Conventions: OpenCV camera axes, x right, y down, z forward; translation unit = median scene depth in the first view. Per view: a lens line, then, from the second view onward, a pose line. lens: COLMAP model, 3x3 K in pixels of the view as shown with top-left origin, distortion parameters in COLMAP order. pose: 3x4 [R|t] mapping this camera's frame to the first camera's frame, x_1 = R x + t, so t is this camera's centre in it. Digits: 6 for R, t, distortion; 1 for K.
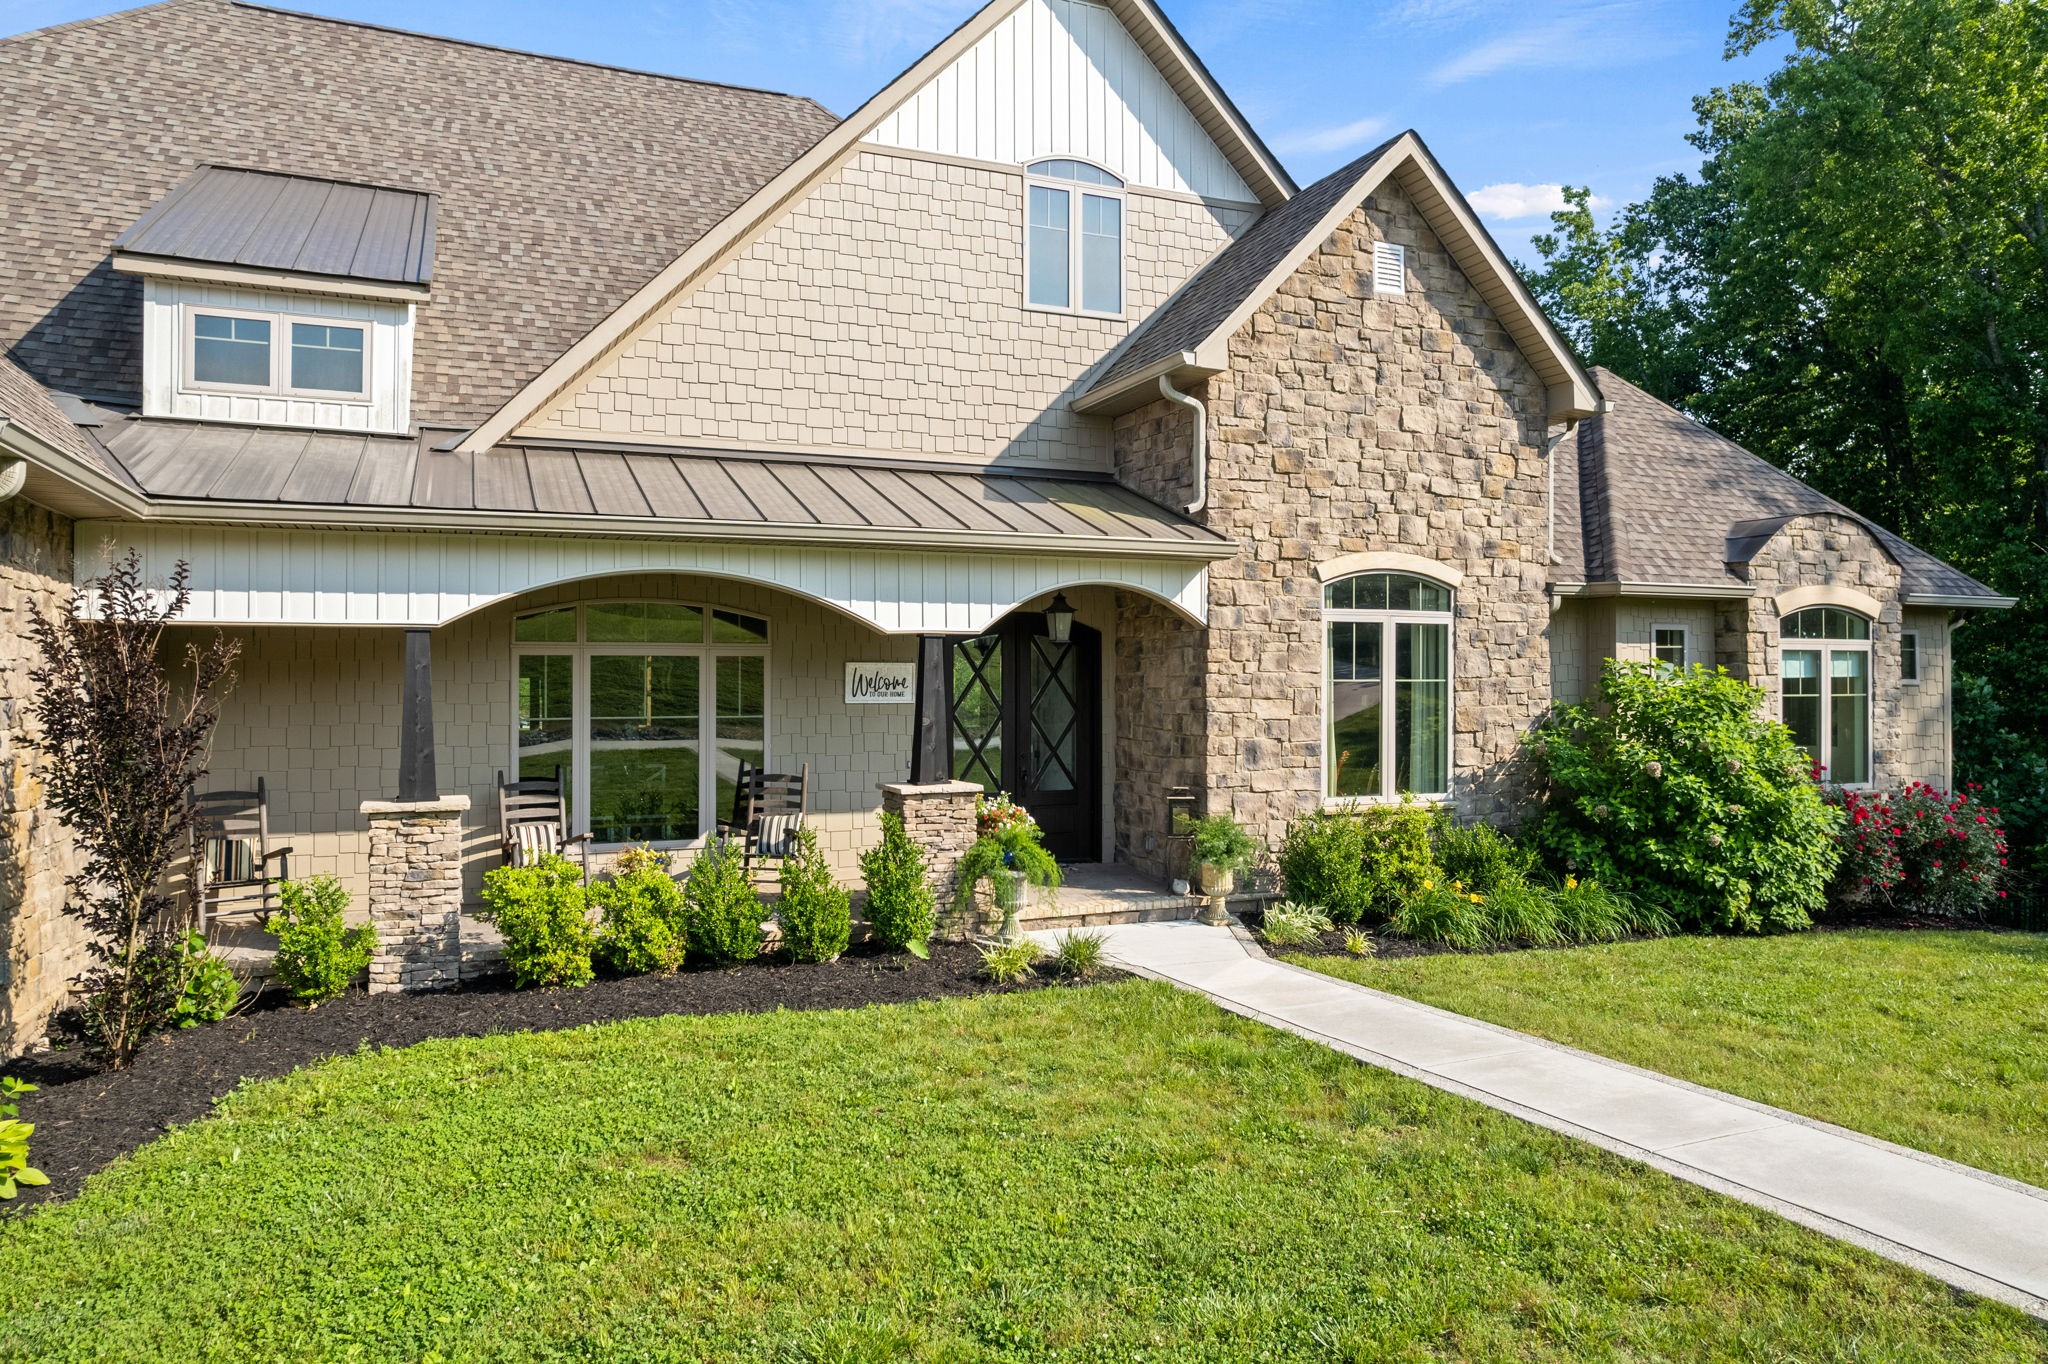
lens RADIAL K [[1334.2, 0, 1017.1], [0, 1334.2, 669.0], [0, 0, 1]] dist [-0.080547, 0.074609]
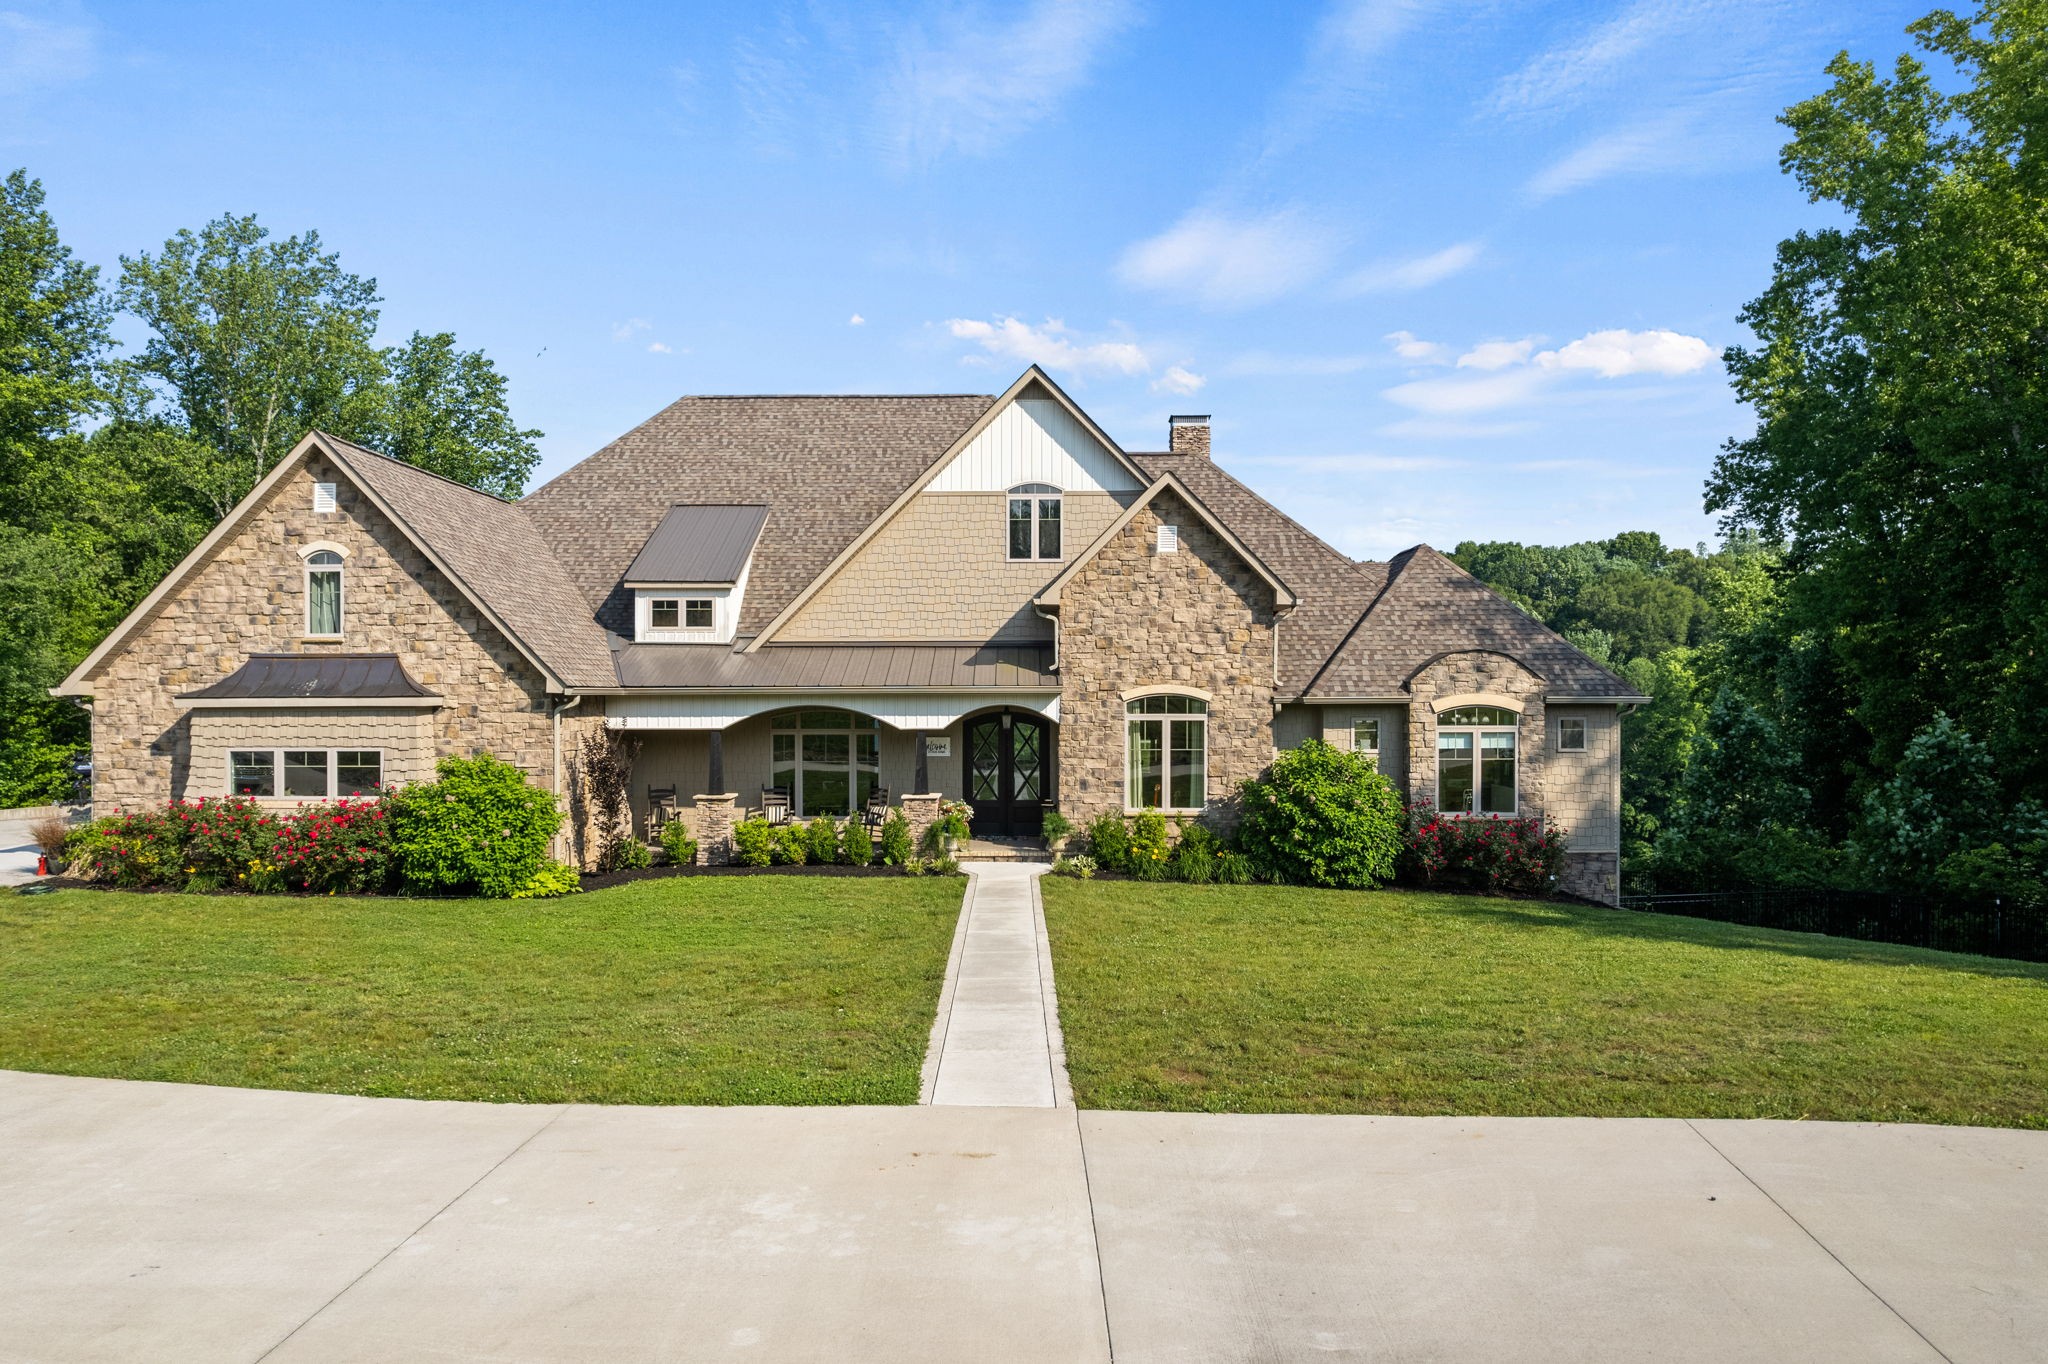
lens RADIAL K [[1327.6, 0, 1015.3], [0, 1327.6, 683.8], [0, 0, 1]] dist [-0.065154, 0.064490]
pose [[0.920347, -0.001345, -0.391101, 0.852495], [0.003473, 0.999983, 0.004736, -0.100304], [0.391088, -0.005717, 0.920336, -0.906194]]
